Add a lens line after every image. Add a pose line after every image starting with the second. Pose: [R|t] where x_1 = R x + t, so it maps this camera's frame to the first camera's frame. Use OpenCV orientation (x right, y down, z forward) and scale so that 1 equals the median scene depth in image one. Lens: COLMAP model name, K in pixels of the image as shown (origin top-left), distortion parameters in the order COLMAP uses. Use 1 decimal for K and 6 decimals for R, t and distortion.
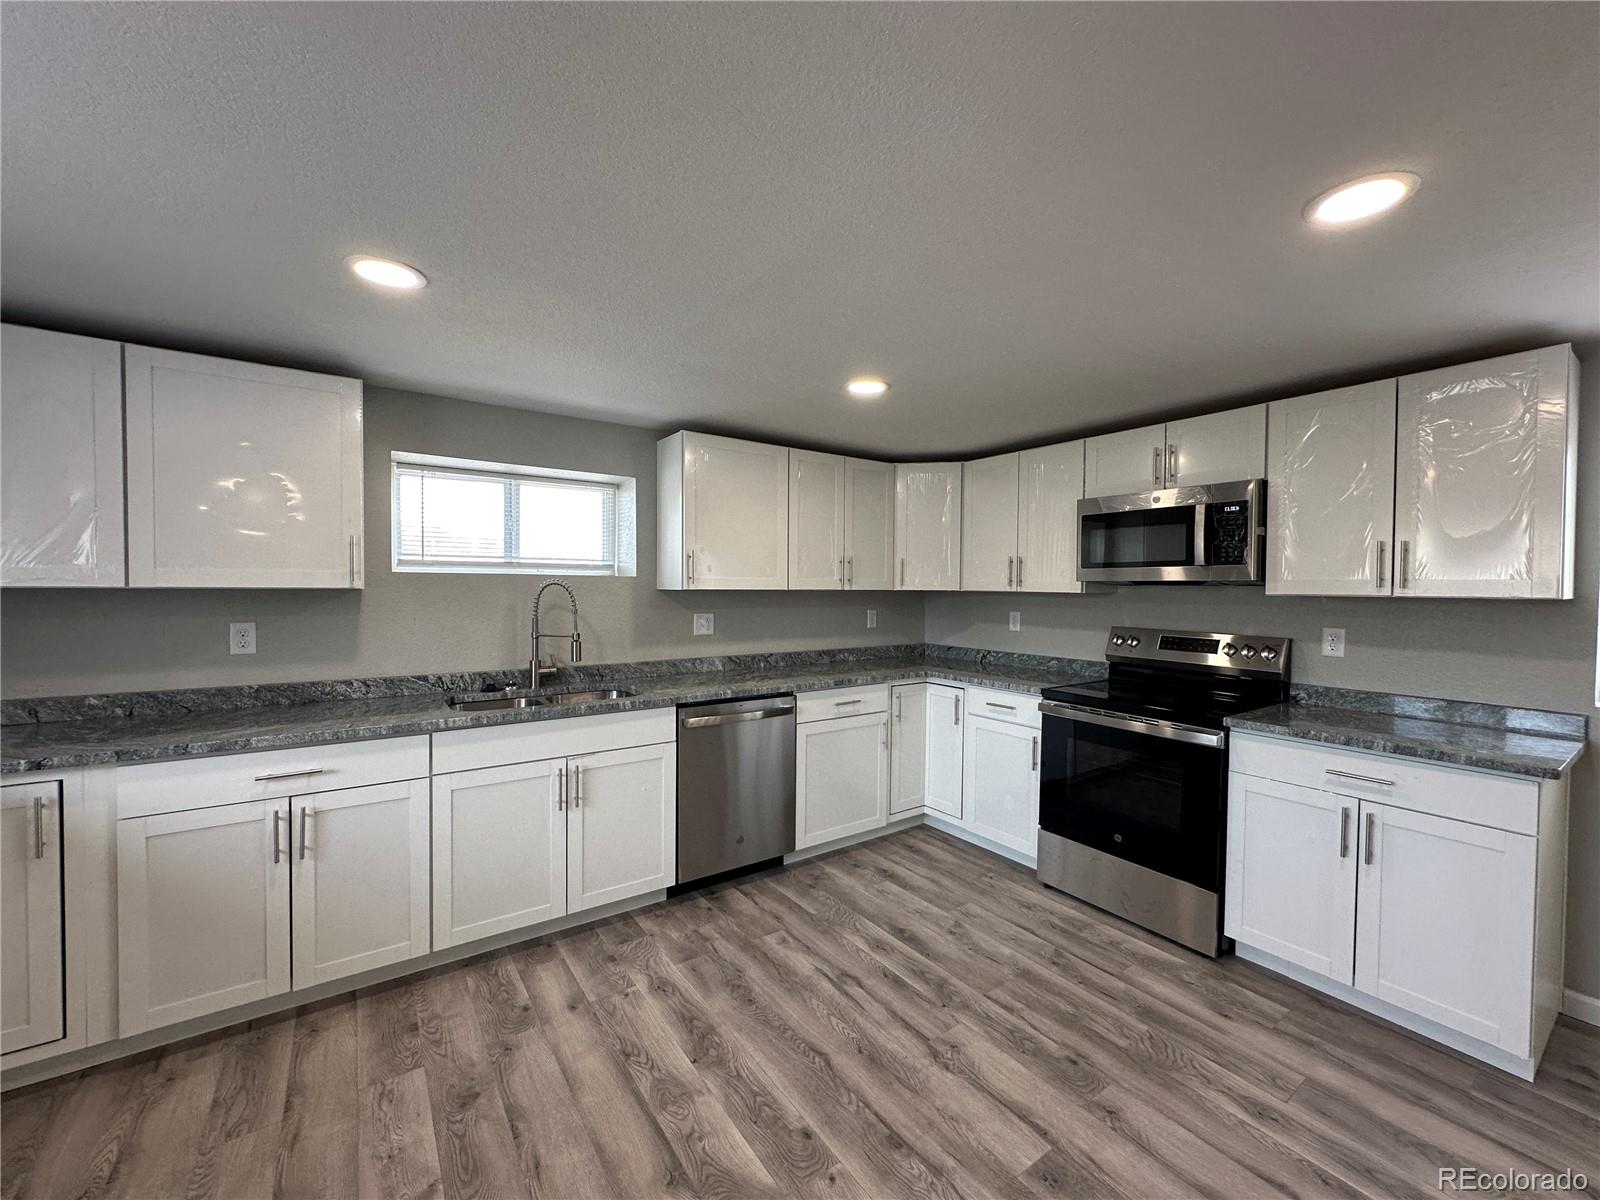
lens RADIAL K [[639.1, 0, 799.6], [0, 639.1, 601.5], [0, 0, 1]] dist [-0.003369, 0.001677]
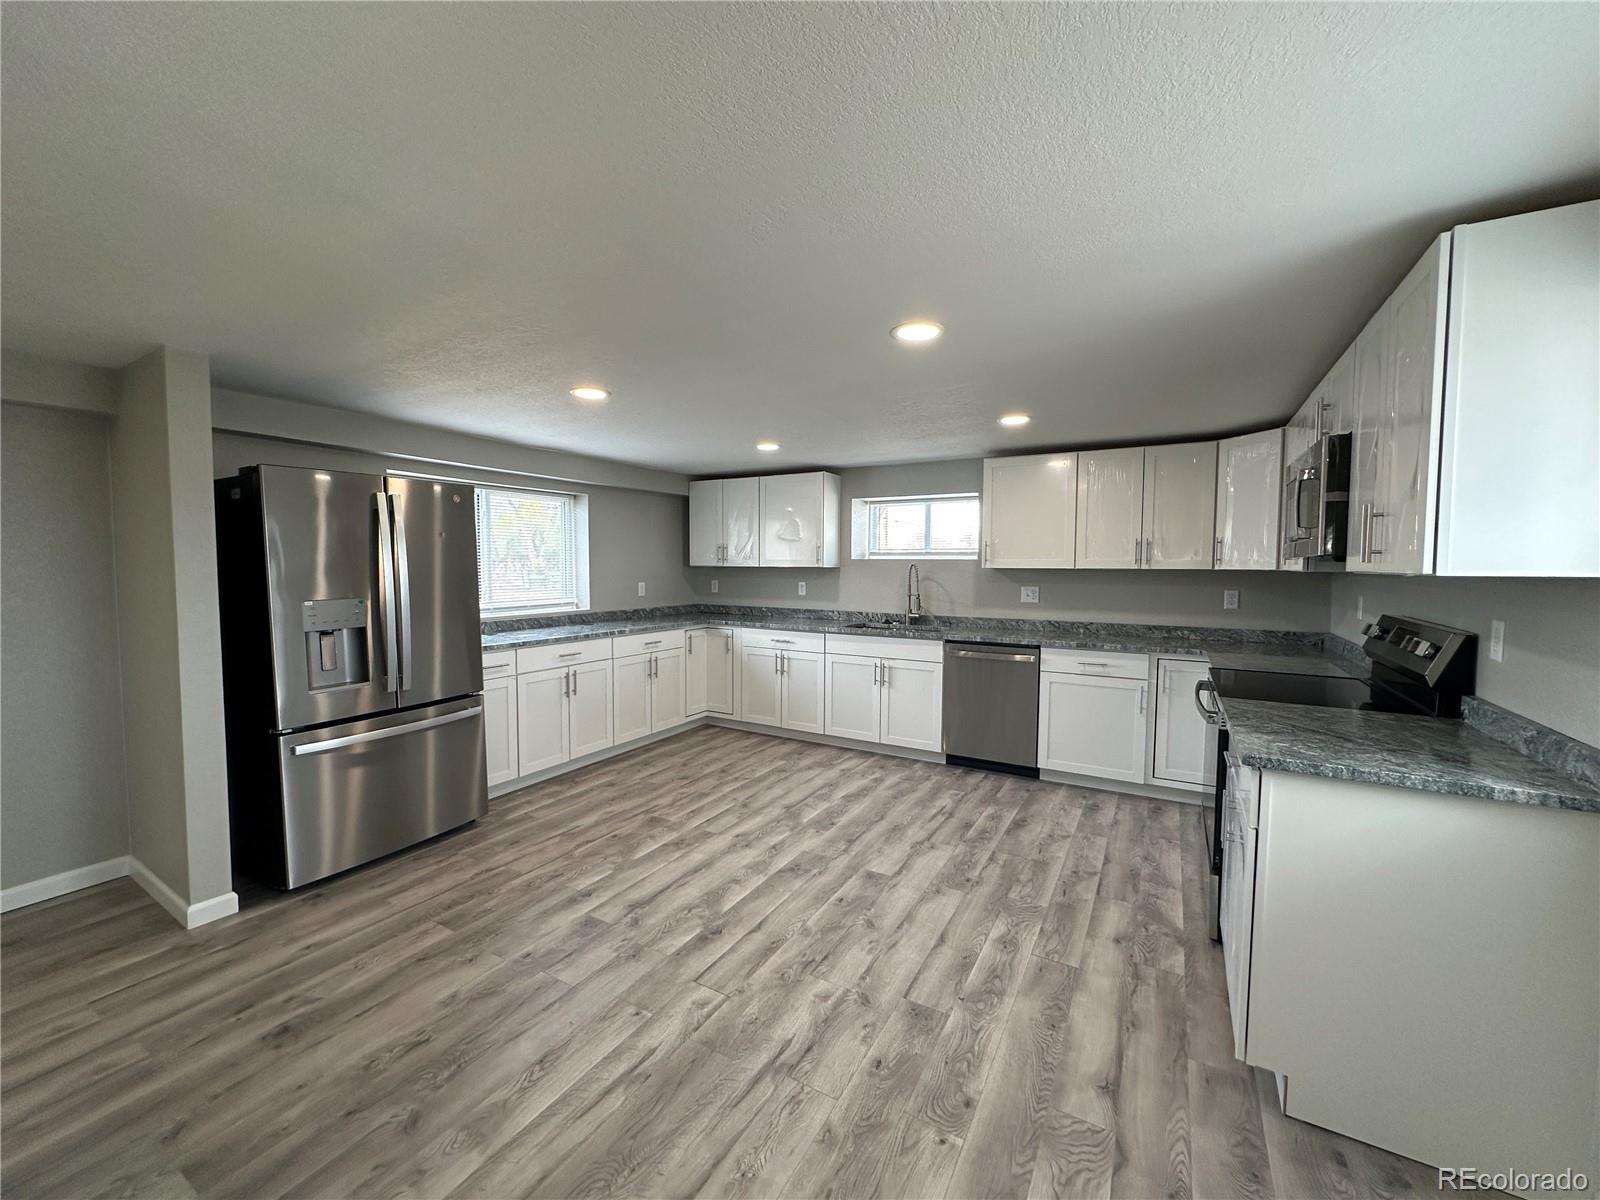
lens RADIAL K [[639.1, 0, 799.9], [0, 639.1, 597.6], [0, 0, 1]] dist [-0.003369, 0.001677]
pose [[0.419926, 0.040561, -0.906652, 1.196073], [-0.023462, 0.999152, 0.033832, 0.011137], [0.907255, 0.007065, 0.420521, 0.003378]]
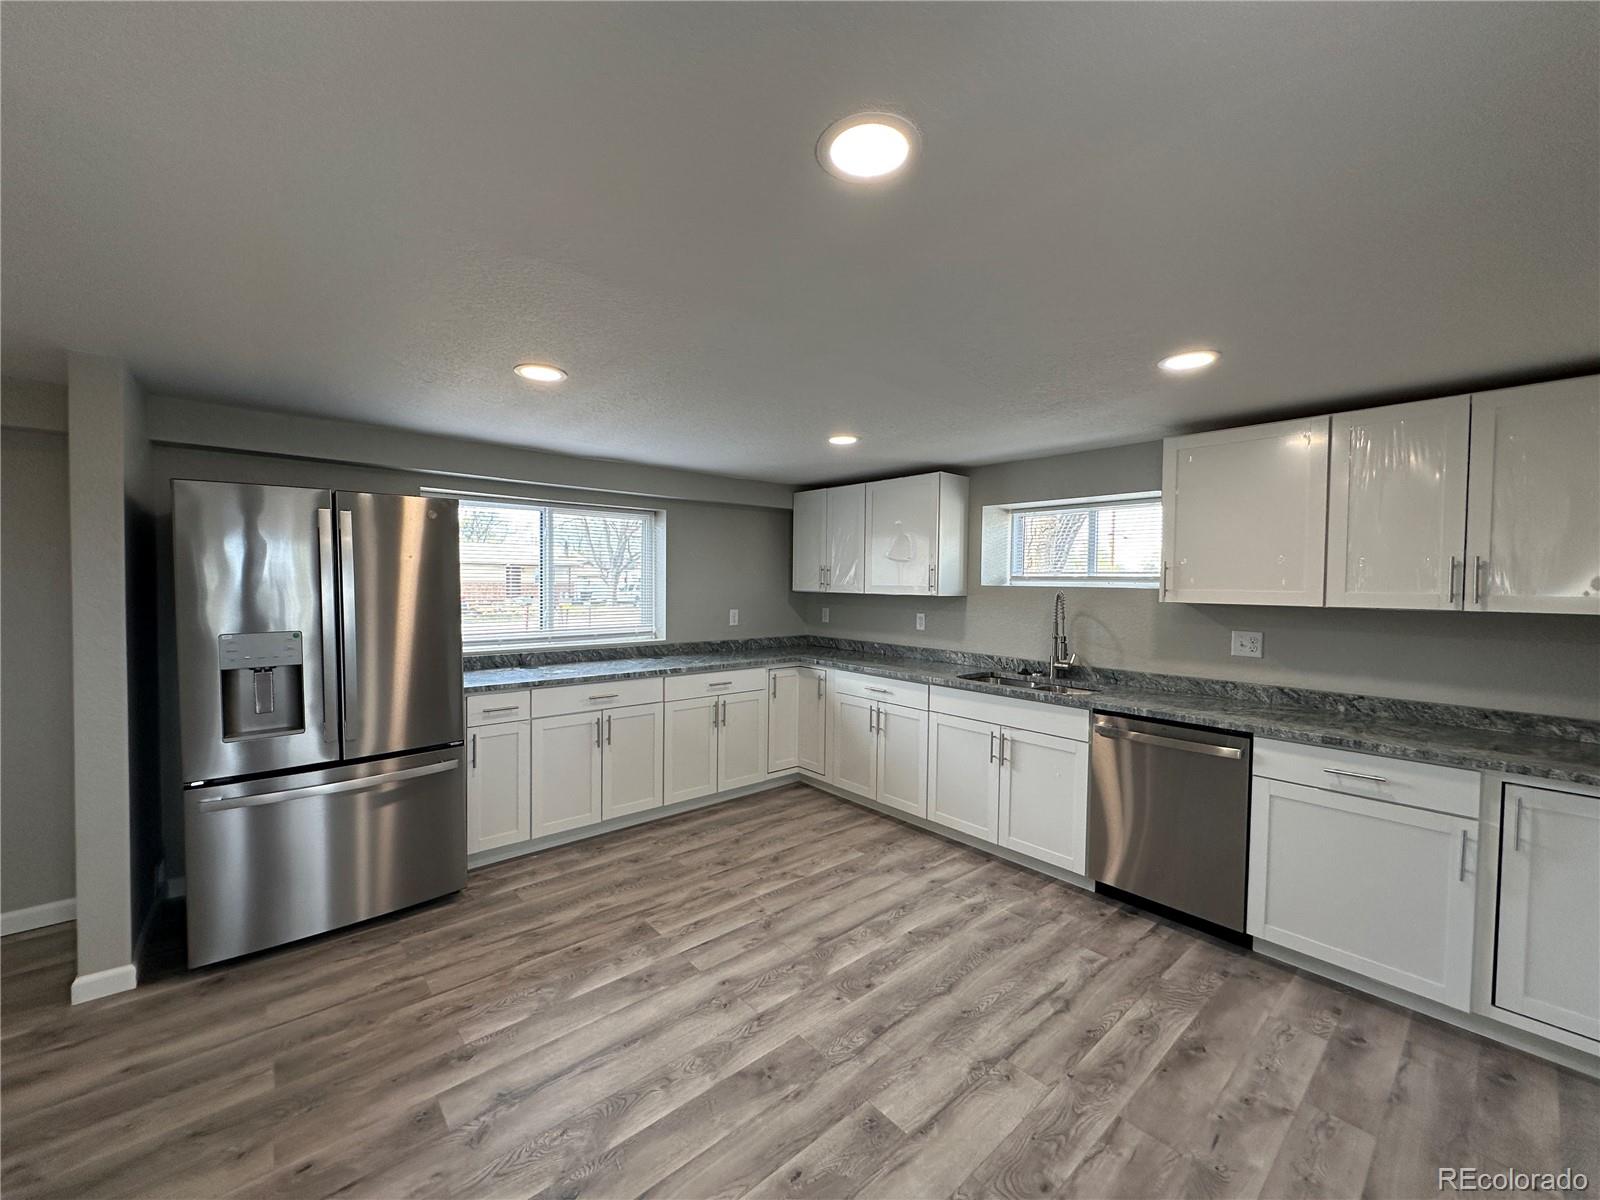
lens RADIAL K [[639.1, 0, 801.2], [0, 639.1, 597.5], [0, 0, 1]] dist [-0.003369, 0.001677]
pose [[0.104994, 0.017093, -0.994326, 0.892926], [-0.036287, 0.999252, 0.013346, -0.023867], [0.993811, 0.034680, 0.105536, 0.433185]]
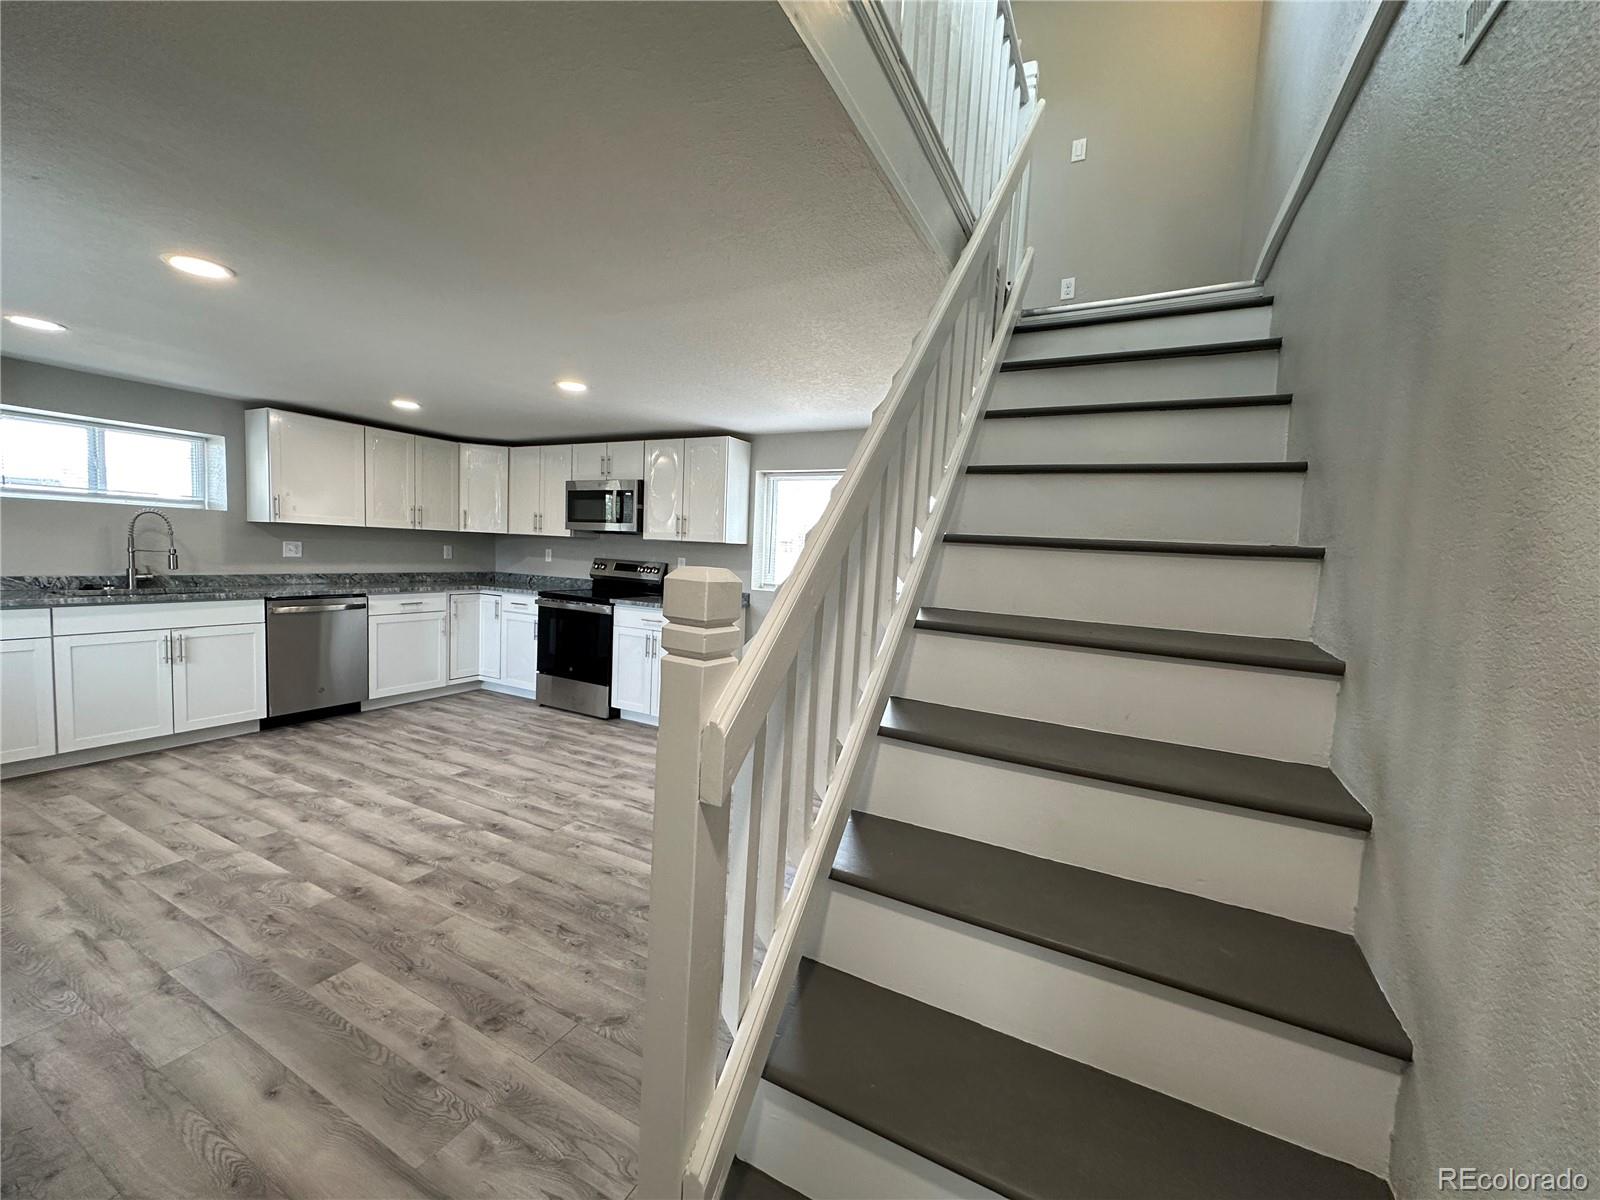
lens RADIAL K [[639.1, 0, 800.9], [0, 639.1, 599.4], [0, 0, 1]] dist [-0.003369, 0.001677]
pose [[0.884922, -0.003816, 0.465723, 0.243118], [-0.026551, 0.997927, 0.058625, 0.046602], [-0.464981, -0.064244, 0.882987, -0.990085]]
